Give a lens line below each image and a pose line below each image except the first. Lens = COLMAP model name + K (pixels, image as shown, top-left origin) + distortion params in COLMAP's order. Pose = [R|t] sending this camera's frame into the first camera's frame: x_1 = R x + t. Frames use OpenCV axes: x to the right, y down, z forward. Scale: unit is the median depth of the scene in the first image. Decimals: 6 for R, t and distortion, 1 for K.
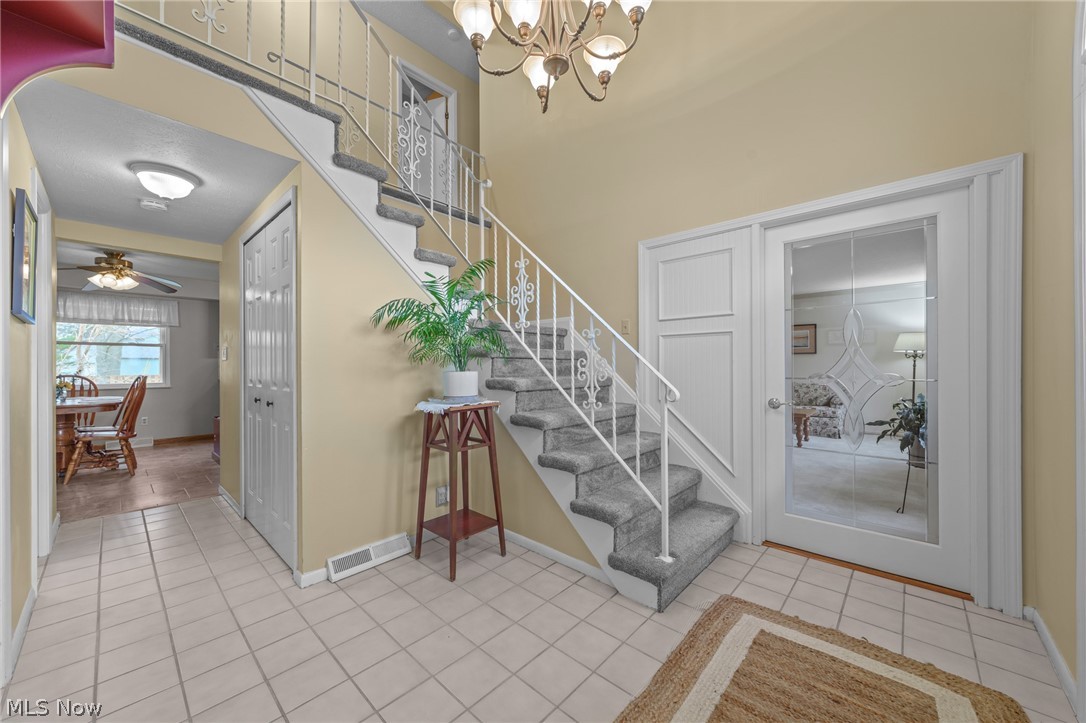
lens RADIAL K [[391.3, 0, 533.3], [0, 391.3, 368.4], [0, 0, 1]] dist [0.000101, 0.000022]
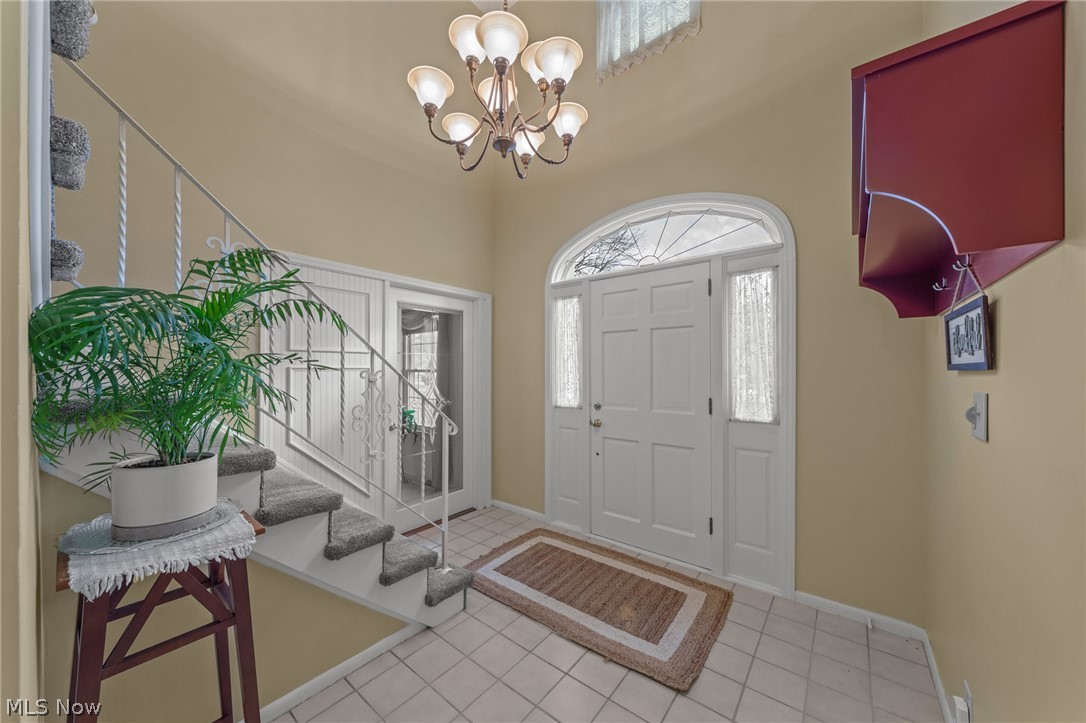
lens RADIAL K [[391.3, 0, 533.3], [0, 391.3, 368.4], [0, 0, 1]] dist [0.000101, 0.000022]
pose [[-0.075710, 0.005381, 0.997115, -0.988358], [0.001296, 0.999985, -0.005298, -0.130396], [-0.997129, 0.000891, -0.075716, 0.946247]]
